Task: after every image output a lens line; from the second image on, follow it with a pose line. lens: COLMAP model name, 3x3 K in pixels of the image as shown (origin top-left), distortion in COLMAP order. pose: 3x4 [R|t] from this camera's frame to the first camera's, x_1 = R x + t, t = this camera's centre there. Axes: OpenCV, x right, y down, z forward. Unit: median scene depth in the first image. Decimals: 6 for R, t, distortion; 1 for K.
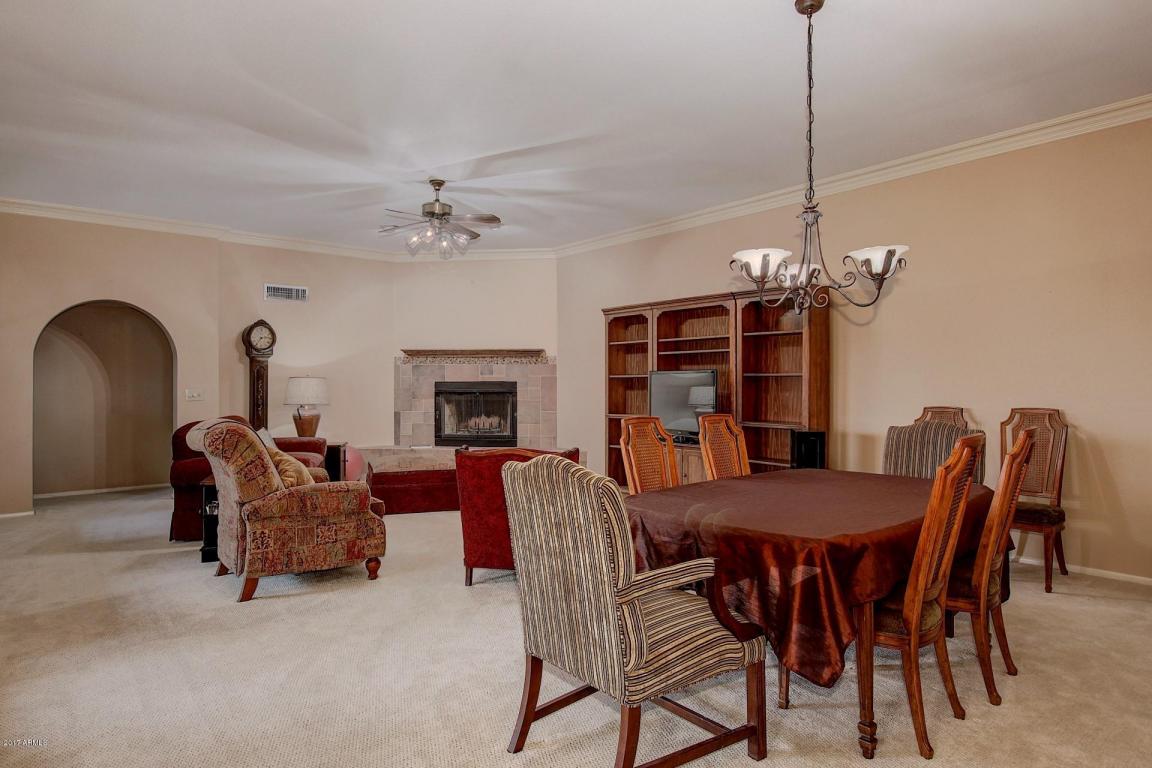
lens RADIAL K [[618.4, 0, 576.0], [0, 618.4, 384.0], [0, 0, 1]] dist [-0.020634, 0.001699]
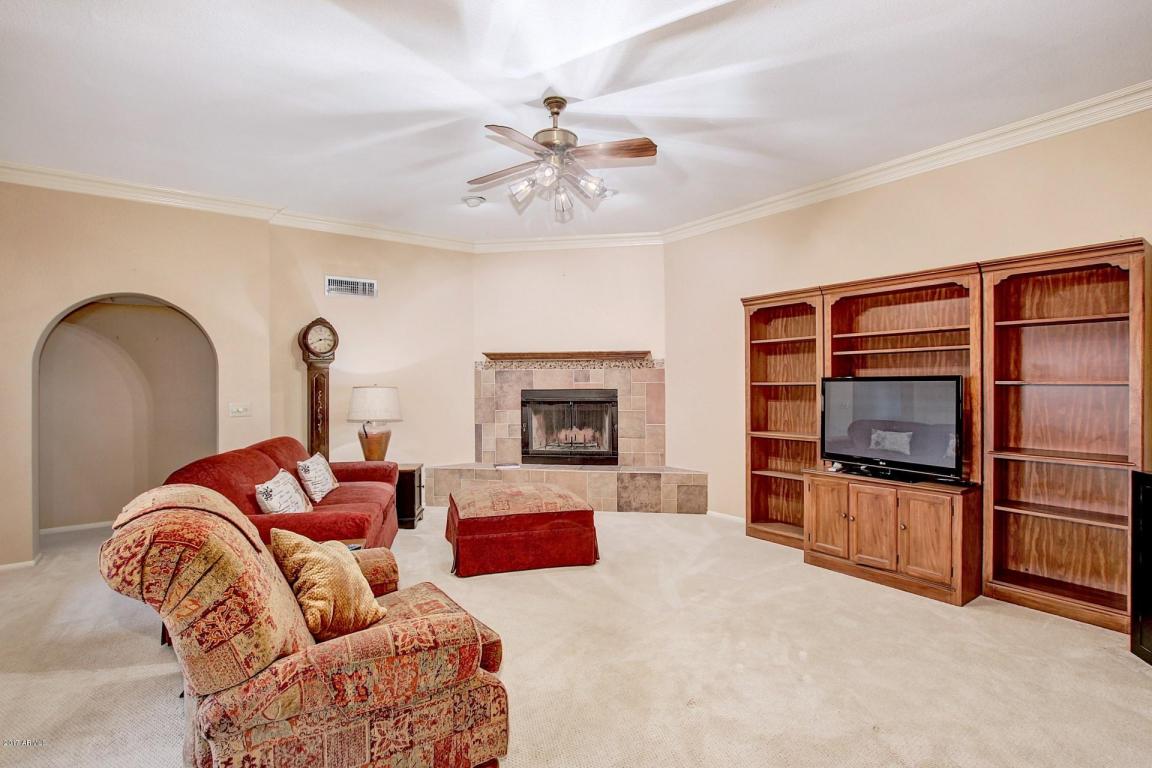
lens RADIAL K [[543.1, 0, 590.5], [0, 543.1, 384.3], [0, 0, 1]] dist [-0.021134, 0.000188]
pose [[0.998795, -0.005725, -0.048744, -0.109218], [0.005642, 0.999982, -0.001849, -0.010871], [0.048753, 0.001571, 0.998810, 0.281518]]
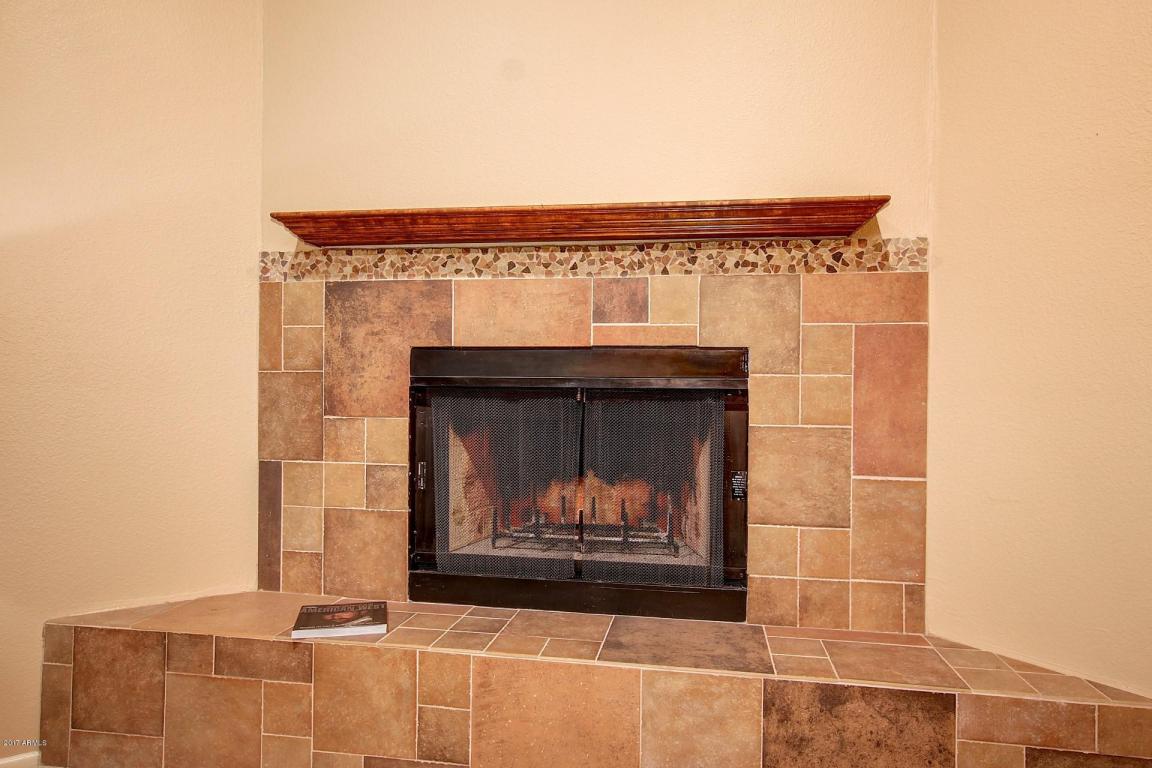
lens RADIAL K [[755.9, 0, 576.0], [0, 755.9, 384.0], [0, 0, 1]] dist [0.000317, 0.000029]
pose [[0.995795, 0.009285, -0.091137, -0.153601], [-0.008941, 0.999951, 0.004175, 0.010973], [0.091171, -0.003343, 0.995830, 0.805050]]
